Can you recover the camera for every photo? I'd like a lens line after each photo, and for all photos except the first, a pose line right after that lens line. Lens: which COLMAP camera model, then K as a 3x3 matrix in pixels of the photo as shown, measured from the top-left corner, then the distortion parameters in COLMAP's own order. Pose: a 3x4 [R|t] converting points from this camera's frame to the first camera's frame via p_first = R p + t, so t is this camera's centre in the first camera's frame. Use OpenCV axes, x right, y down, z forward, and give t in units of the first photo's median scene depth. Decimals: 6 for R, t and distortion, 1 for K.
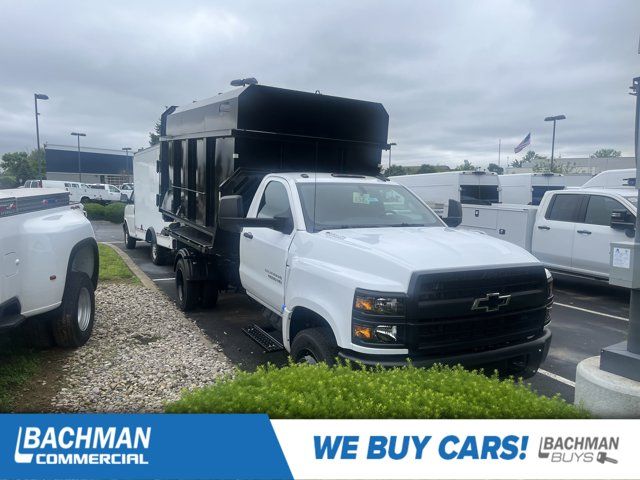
lens RADIAL K [[582.4, 0, 320.0], [0, 582.4, 240.0], [0, 0, 1]] dist [0.051277, -0.206668]
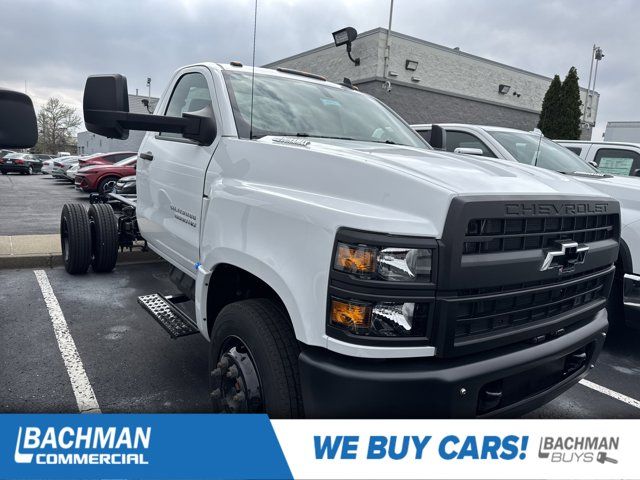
lens RADIAL K [[582.4, 0, 320.0], [0, 582.4, 240.0], [0, 0, 1]] dist [0.051277, -0.206668]
pose [[0.992395, 0.014211, 0.122269, -0.013870], [-0.022500, 0.997520, 0.066683, 0.058195], [-0.121018, -0.068927, 0.990254, 0.488099]]
